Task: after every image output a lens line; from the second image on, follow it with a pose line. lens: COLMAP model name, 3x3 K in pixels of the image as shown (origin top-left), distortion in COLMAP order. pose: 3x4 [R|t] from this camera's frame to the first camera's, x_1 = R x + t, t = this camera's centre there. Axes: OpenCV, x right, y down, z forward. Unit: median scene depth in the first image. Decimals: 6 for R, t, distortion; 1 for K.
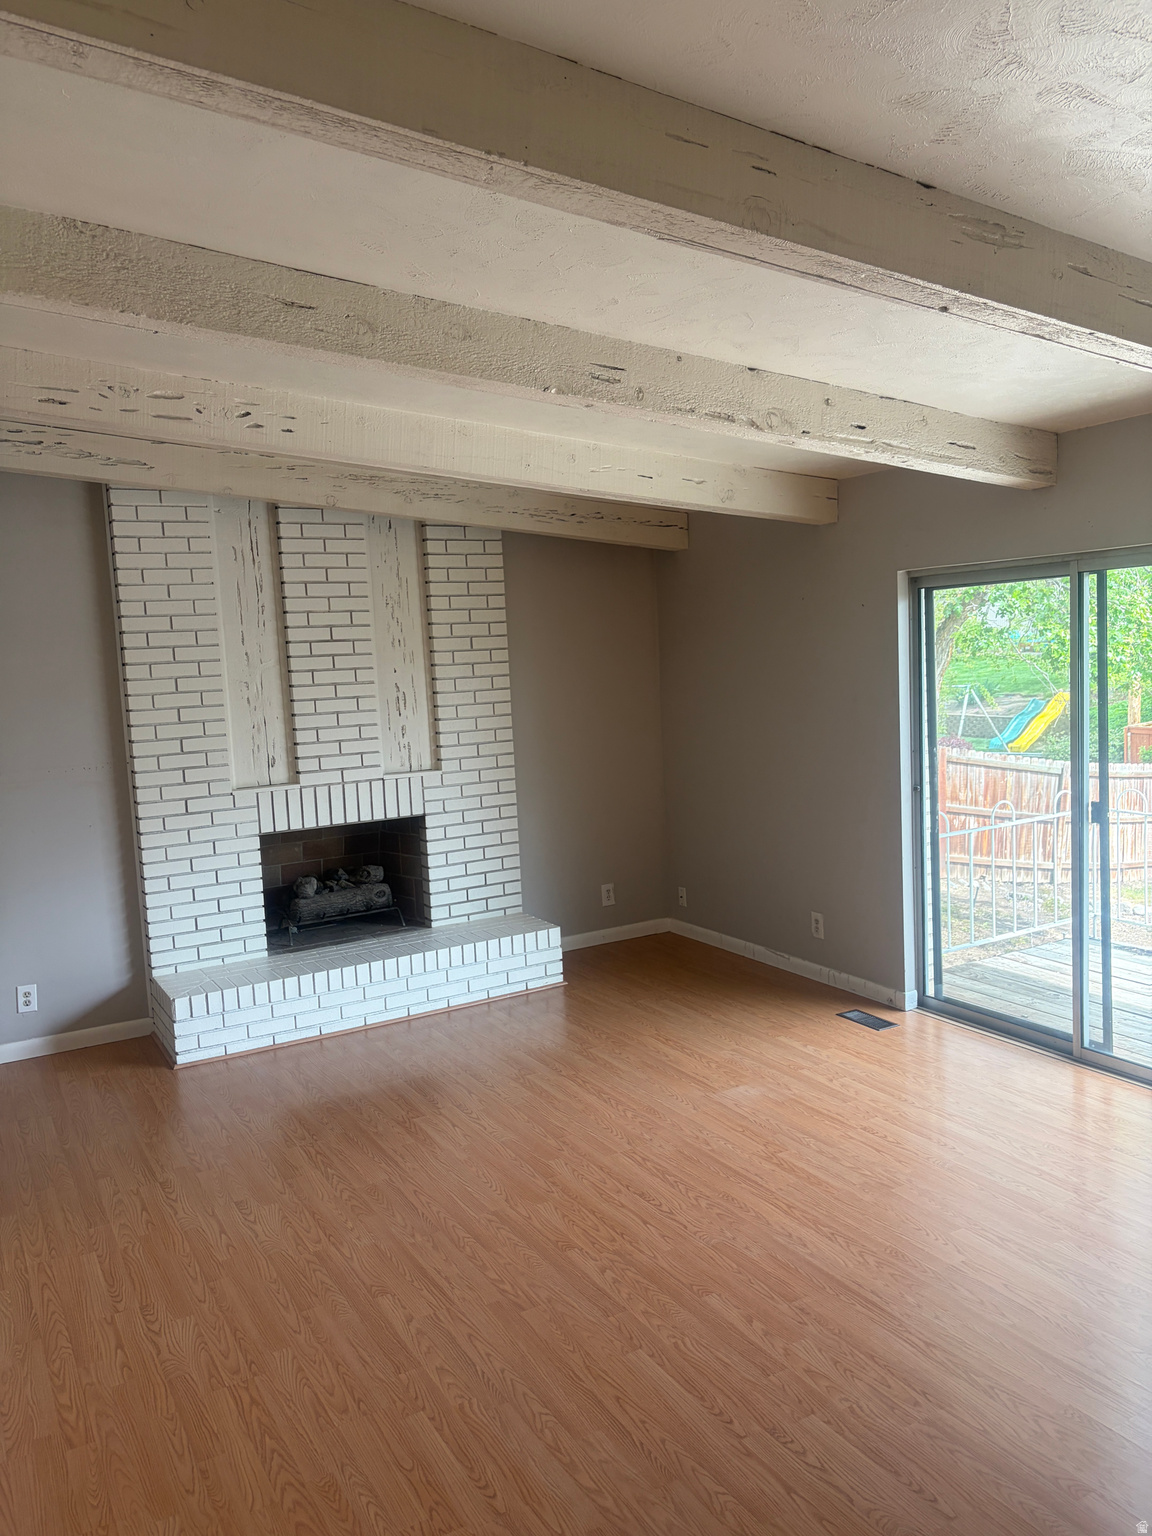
lens RADIAL K [[1177.0, 0, 576.0], [0, 1177.0, 768.0], [0, 0, 1]] dist [0.096632, -0.176037]
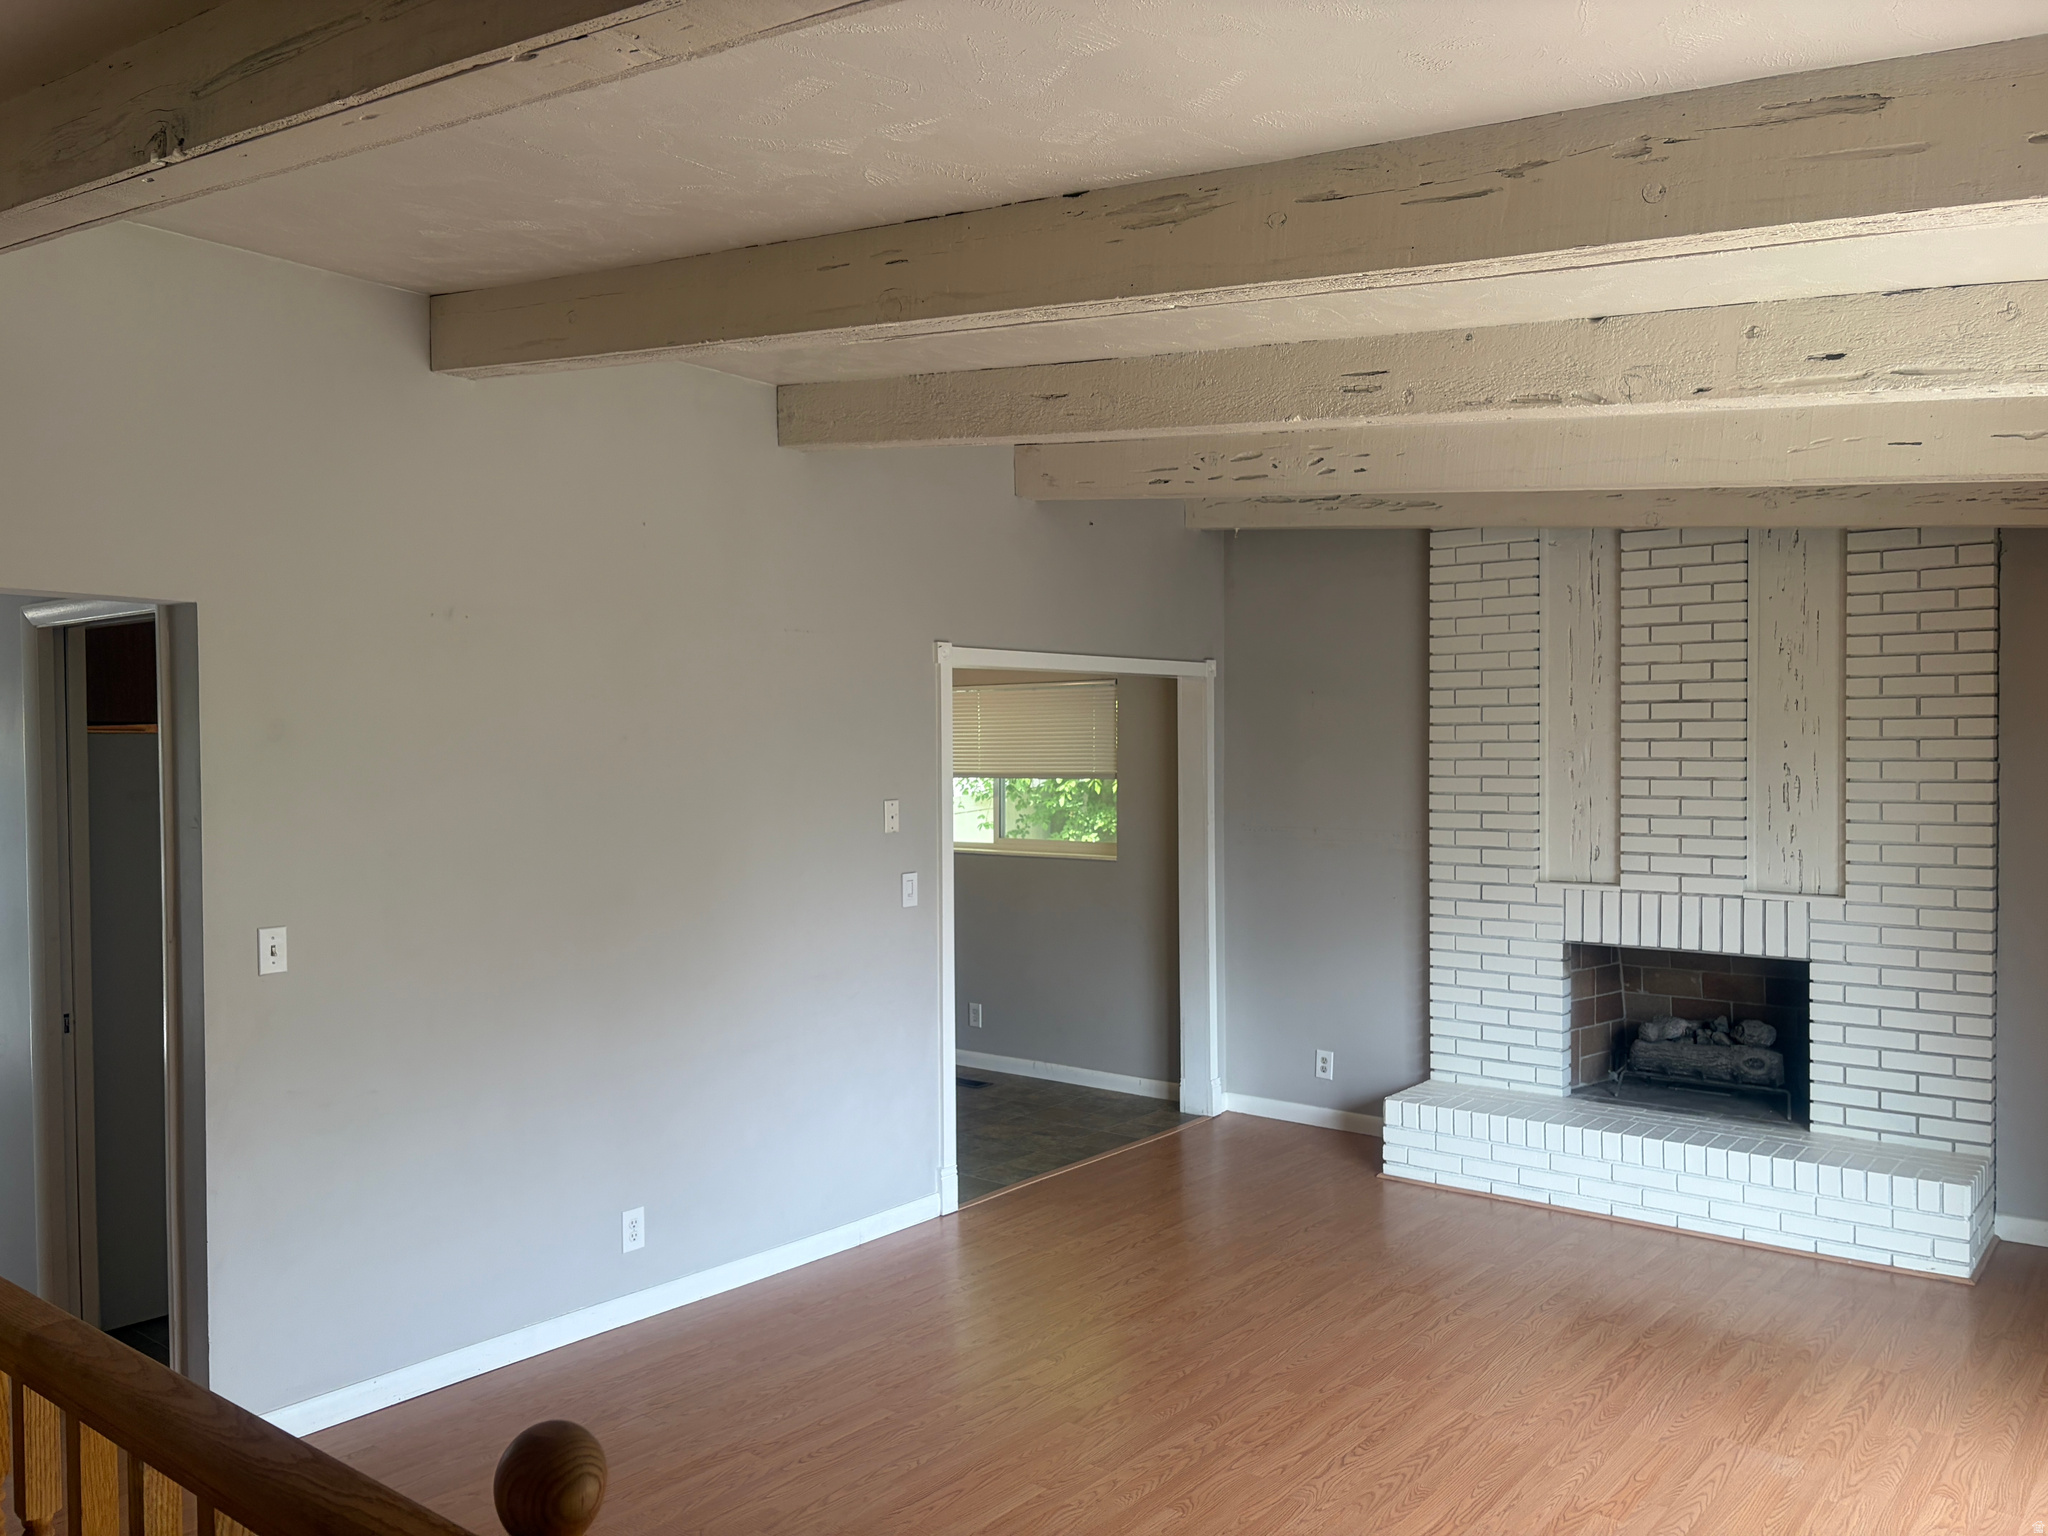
lens RADIAL K [[1619.3, 0, 1024.0], [0, 1619.3, 768.0], [0, 0, 1]] dist [0.047712, 0.000799]
pose [[0.352159, 0.055997, -0.934263, 0.614924], [-0.107235, 0.994049, 0.019159, -0.041519], [0.929777, 0.093439, 0.356068, 0.255982]]
